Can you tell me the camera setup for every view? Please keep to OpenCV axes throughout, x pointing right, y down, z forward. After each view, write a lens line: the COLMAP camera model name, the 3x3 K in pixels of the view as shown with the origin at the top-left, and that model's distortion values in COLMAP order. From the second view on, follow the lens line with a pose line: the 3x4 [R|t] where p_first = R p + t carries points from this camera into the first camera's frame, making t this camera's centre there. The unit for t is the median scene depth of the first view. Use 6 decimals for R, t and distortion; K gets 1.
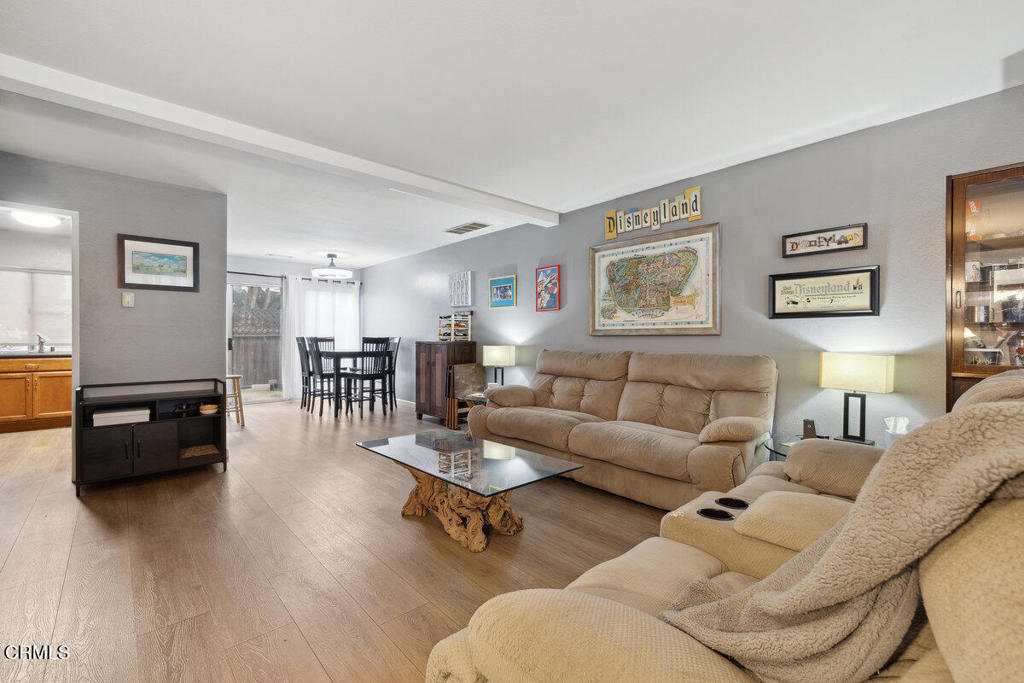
lens RADIAL K [[430.6, 0, 508.4], [0, 430.6, 340.6], [0, 0, 1]] dist [-0.001608, 0.000126]
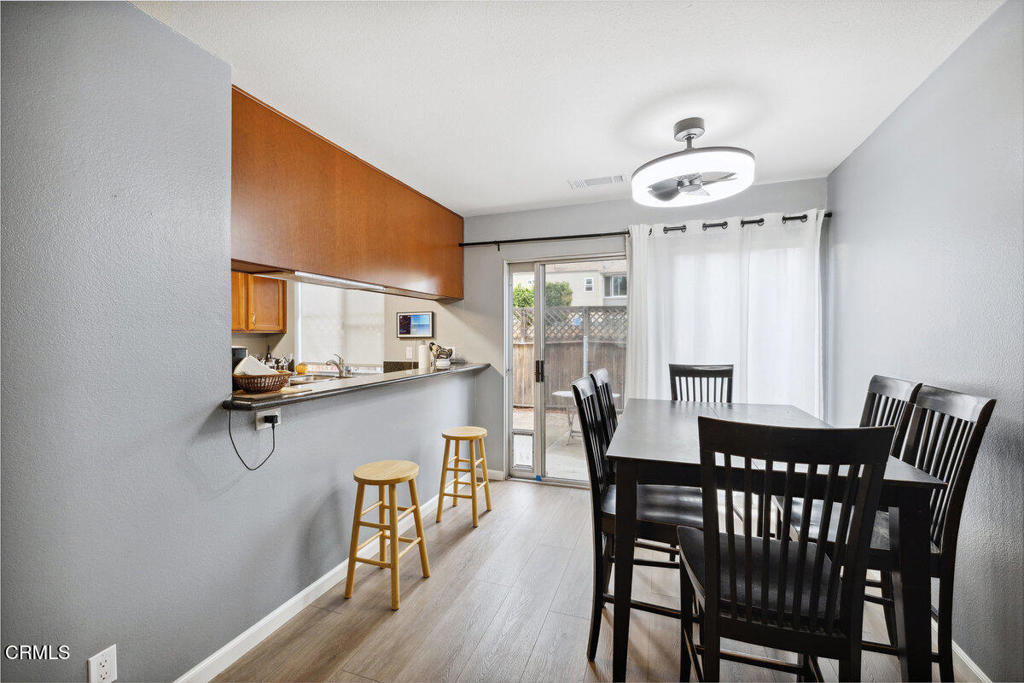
lens RADIAL K [[430.6, 0, 508.4], [0, 430.6, 340.6], [0, 0, 1]] dist [-0.001608, 0.000126]
pose [[0.480836, 0.009378, -0.876760, -0.353017], [-0.001518, 0.999950, 0.009864, -0.071510], [0.876809, -0.003412, 0.480827, 1.351352]]
